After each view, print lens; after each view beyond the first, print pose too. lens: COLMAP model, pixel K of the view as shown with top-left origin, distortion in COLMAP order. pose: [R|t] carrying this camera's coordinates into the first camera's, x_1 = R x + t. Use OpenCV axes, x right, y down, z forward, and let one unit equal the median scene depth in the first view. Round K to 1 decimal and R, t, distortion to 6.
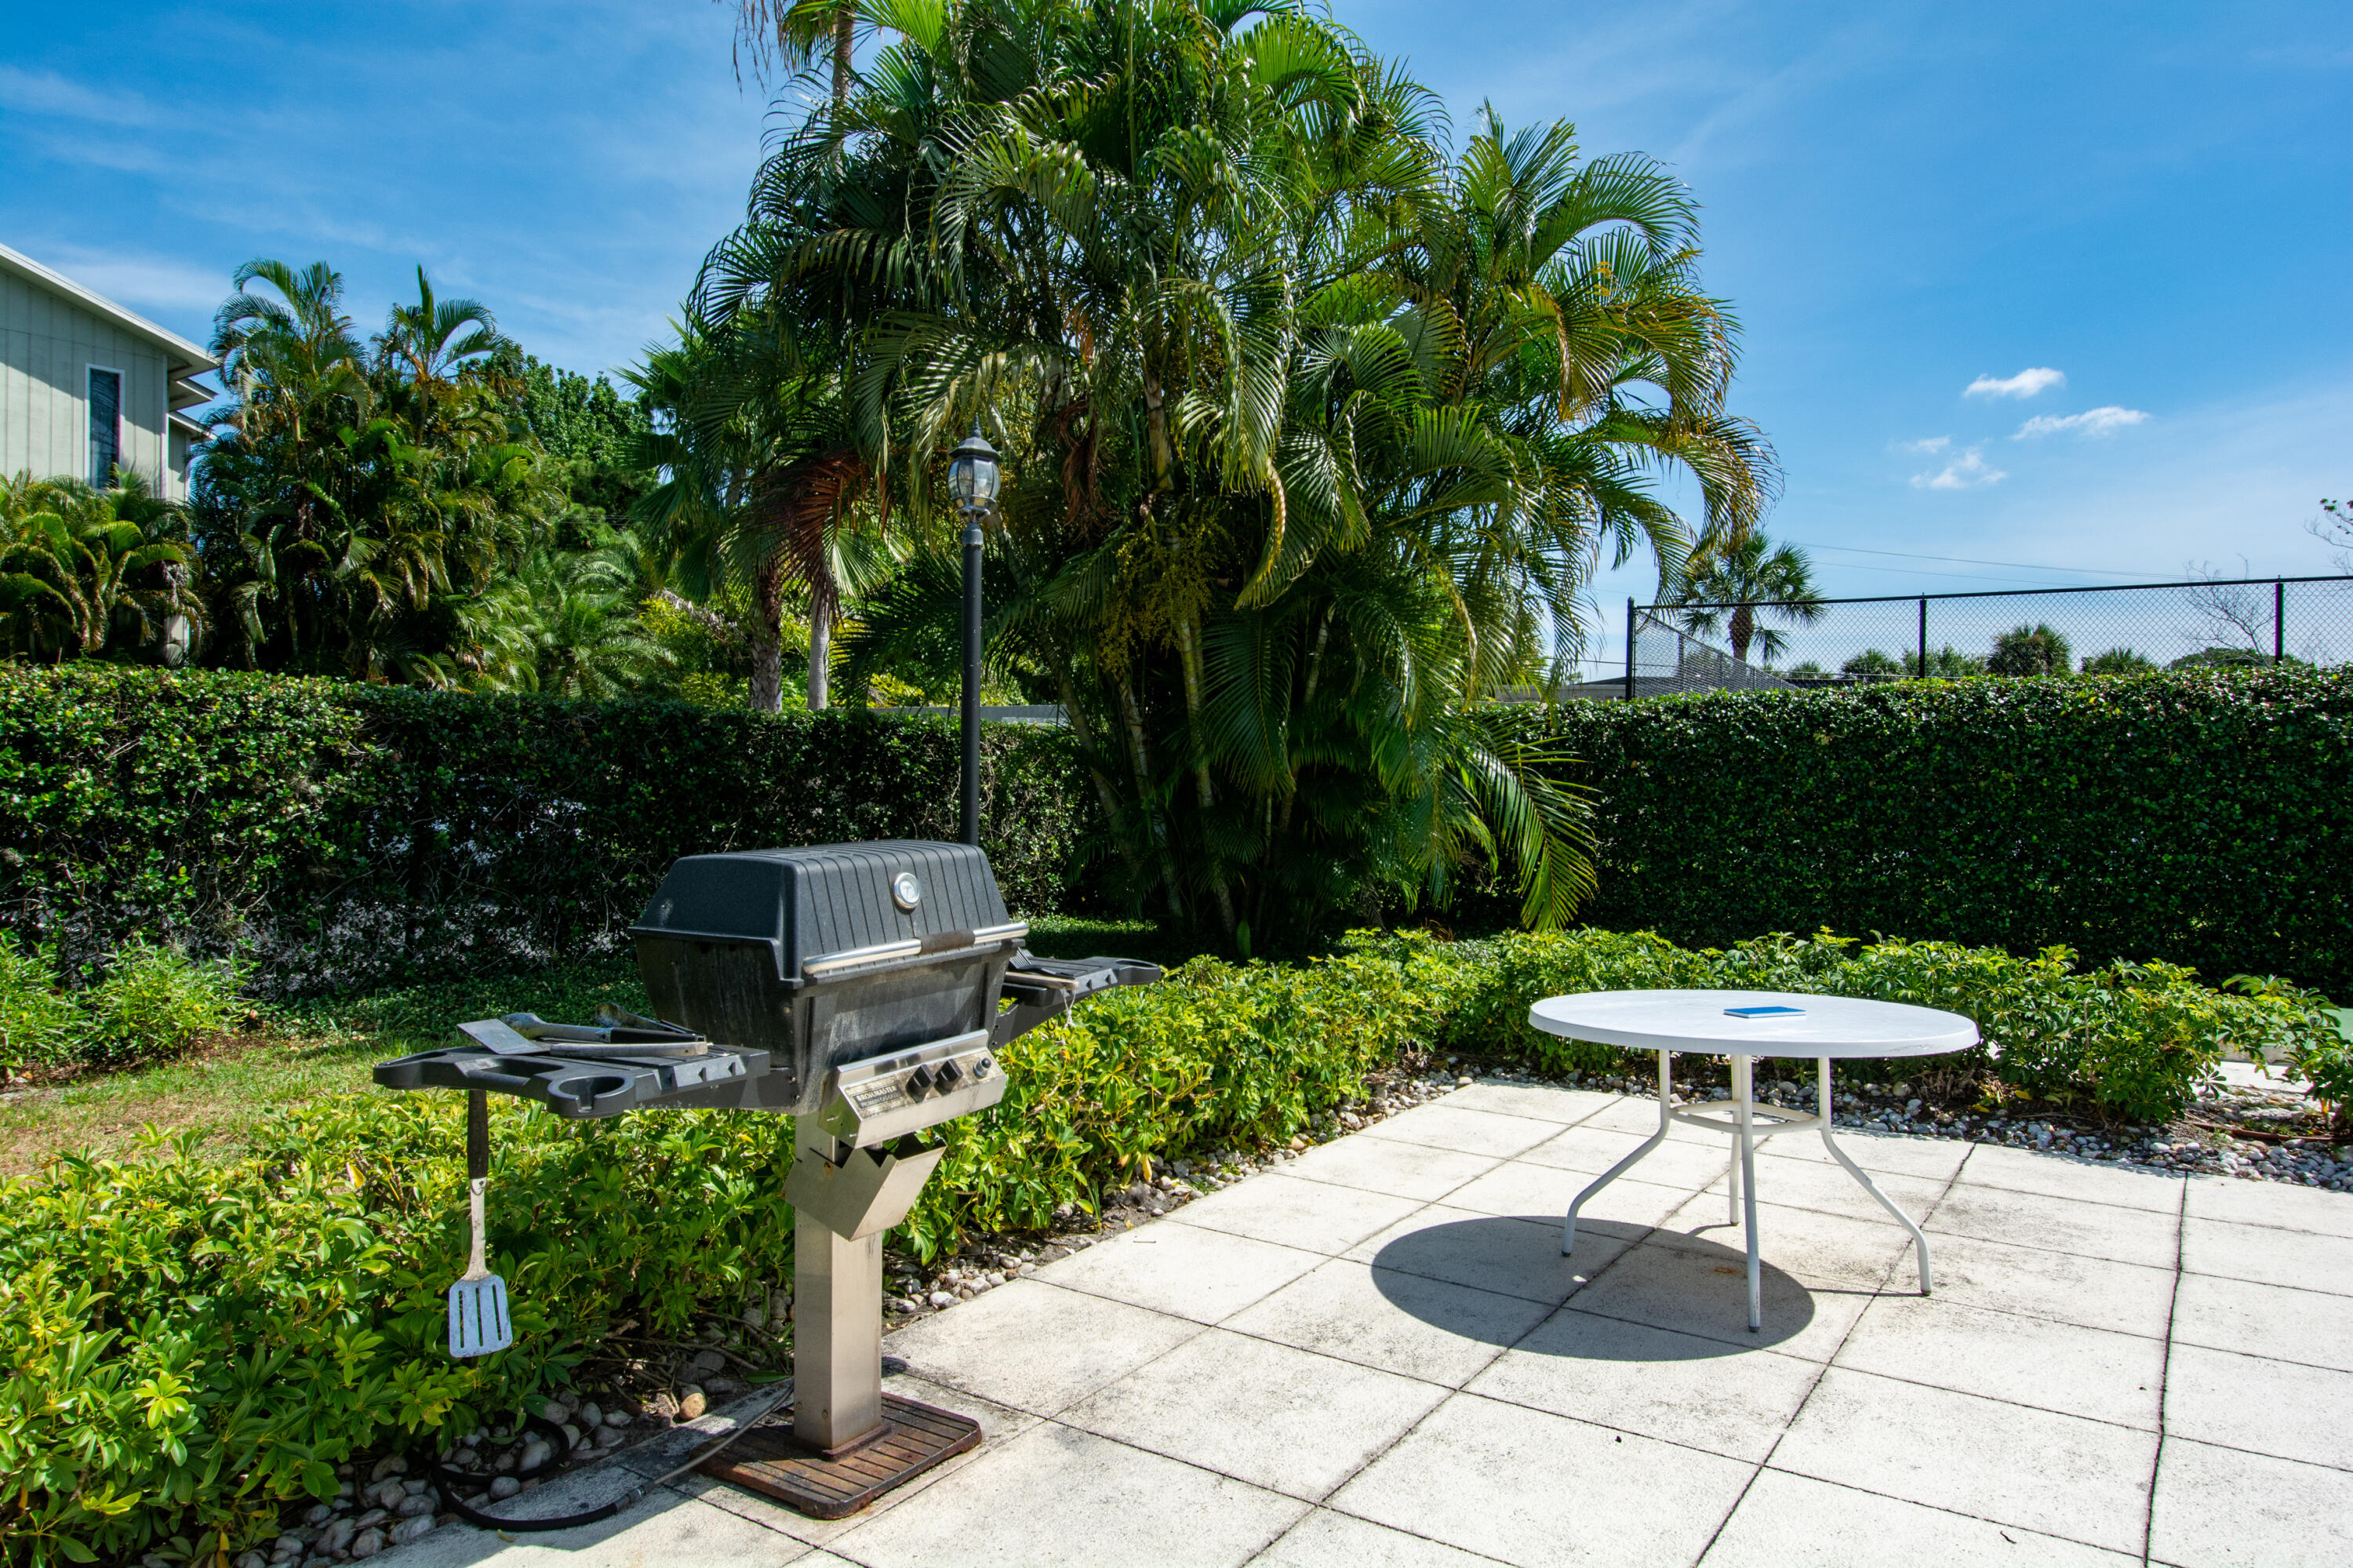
lens RADIAL K [[1019.5, 0, 1176.5], [0, 1019.5, 784.0], [0, 0, 1]] dist [-0.000064, -0.000008]
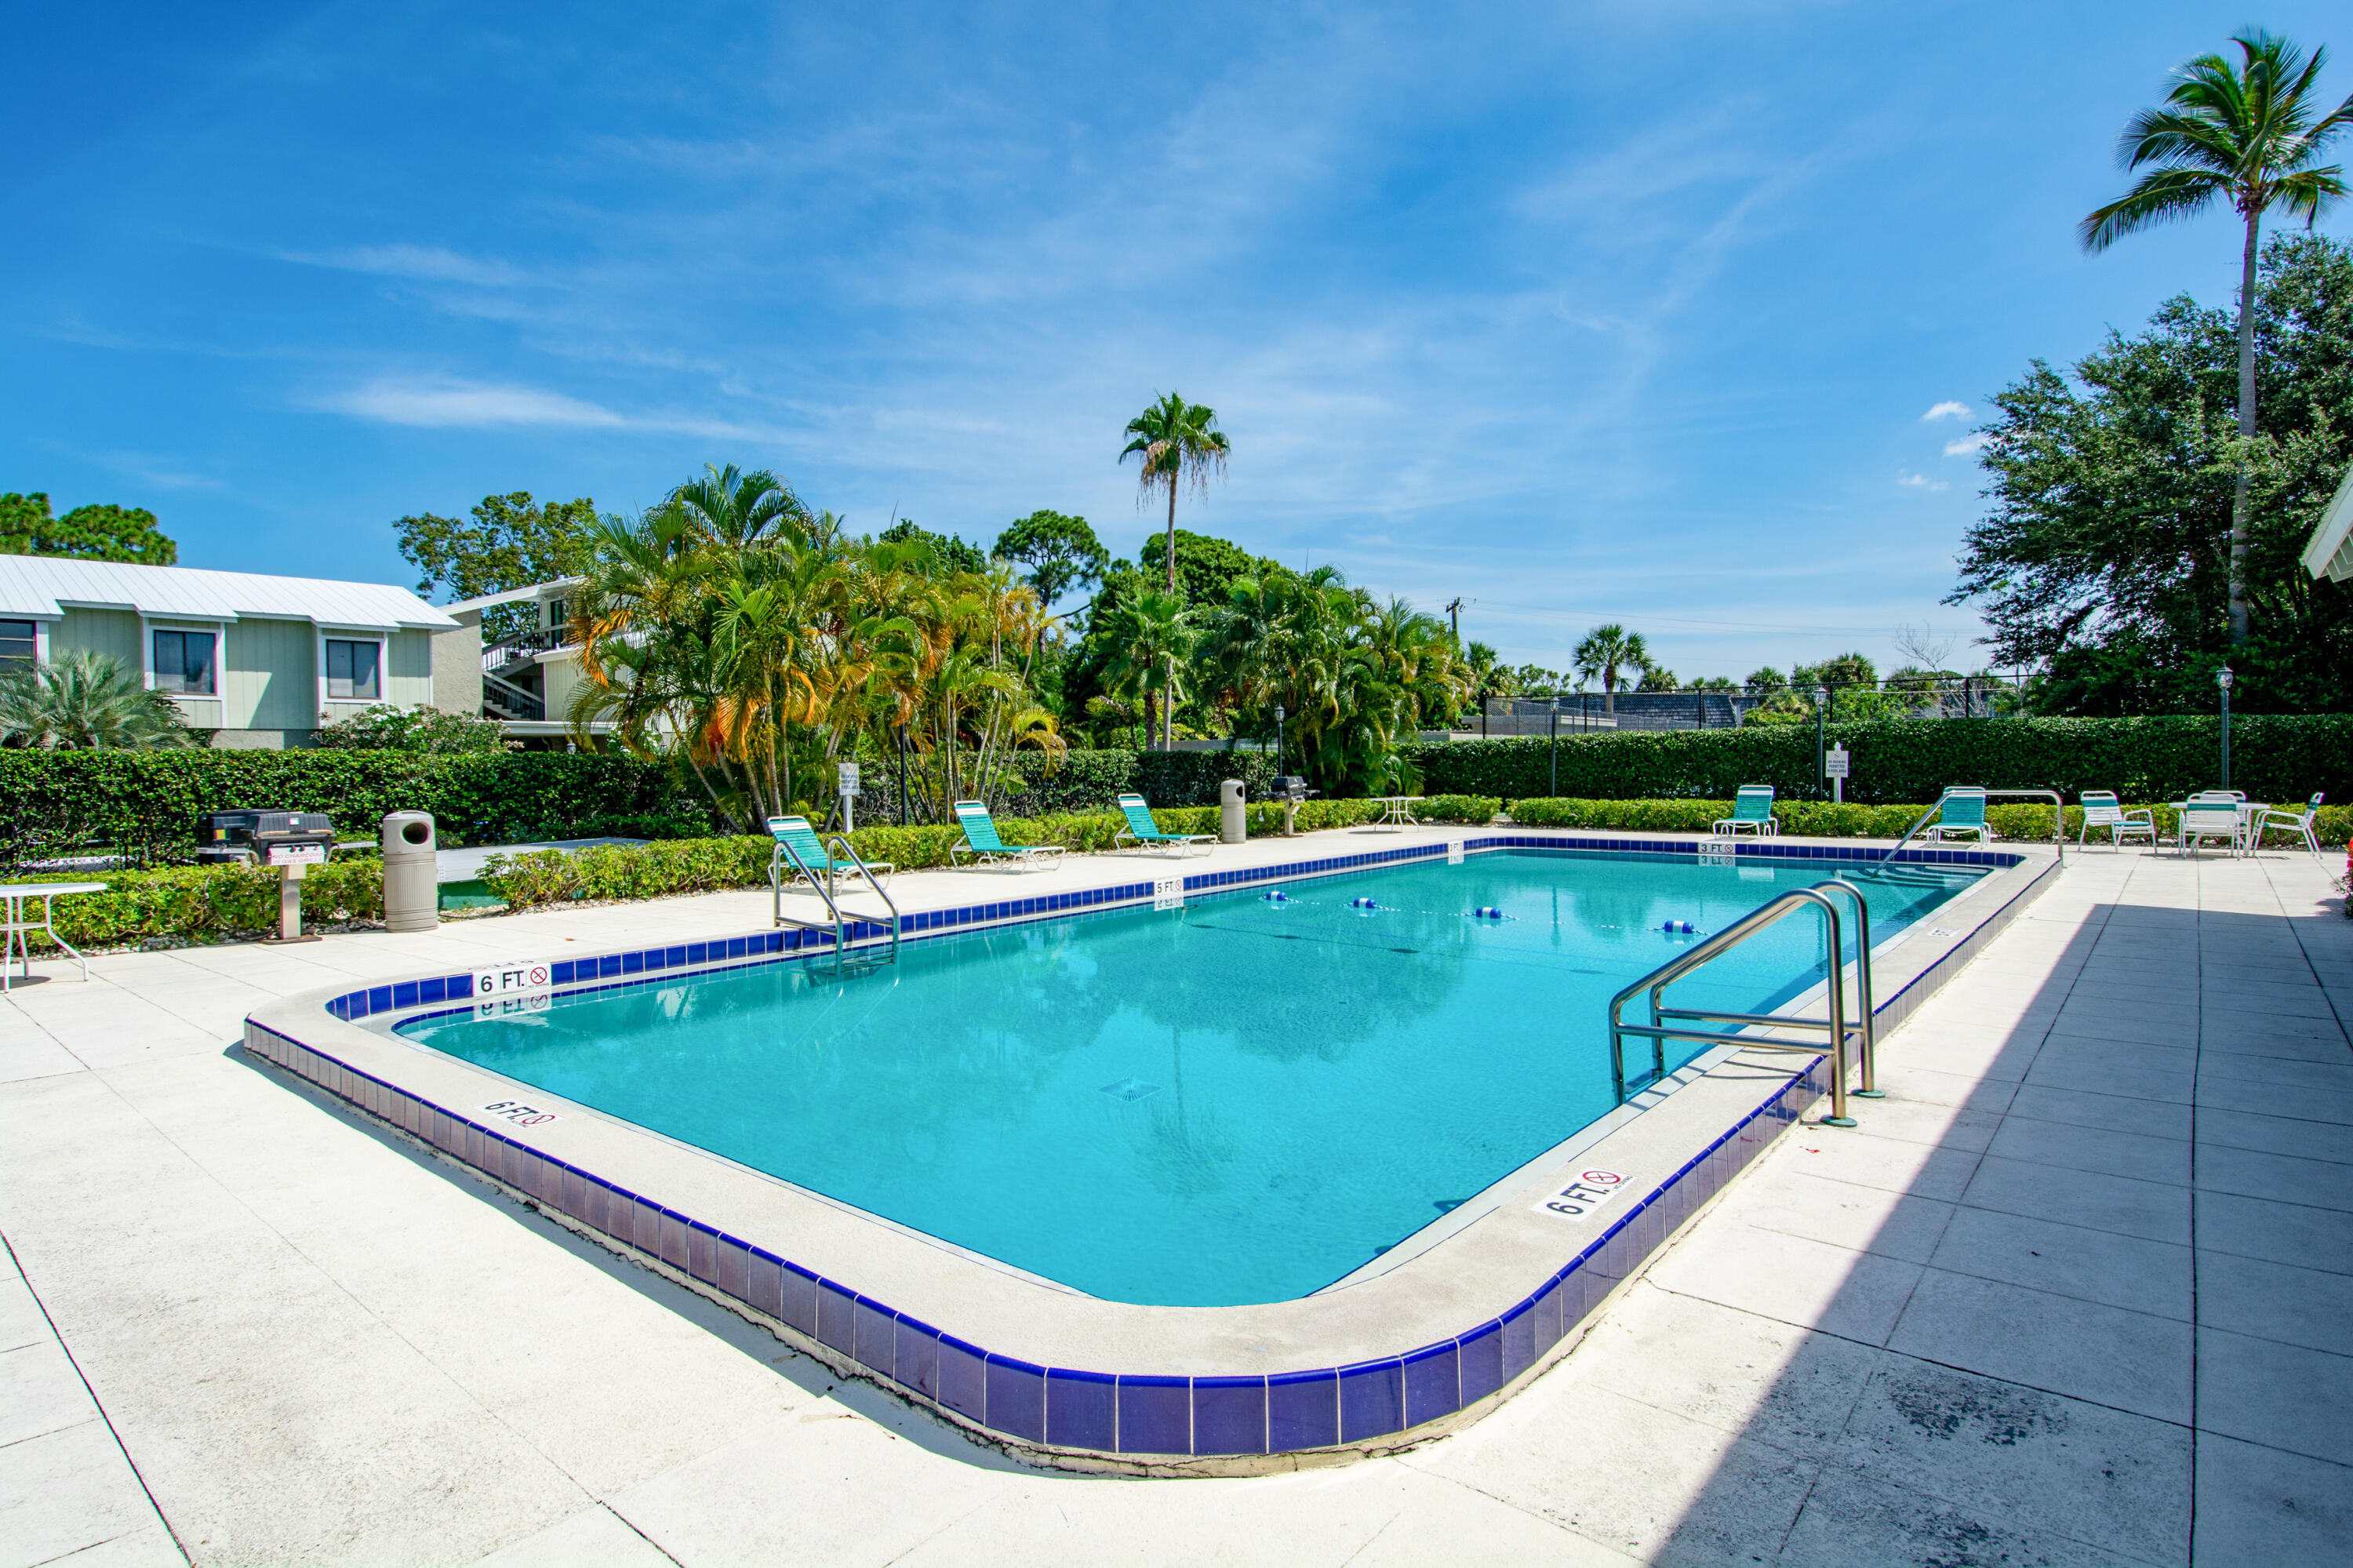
lens RADIAL K [[911.4, 0, 1176.5], [0, 911.4, 784.0], [0, 0, 1]] dist [0.112871, 0.000001]
pose [[0.992044, -0.019964, -0.124297, -0.017680], [0.022345, 0.999592, 0.017793, -0.002307], [0.123891, -0.020429, 0.992086, -0.504965]]
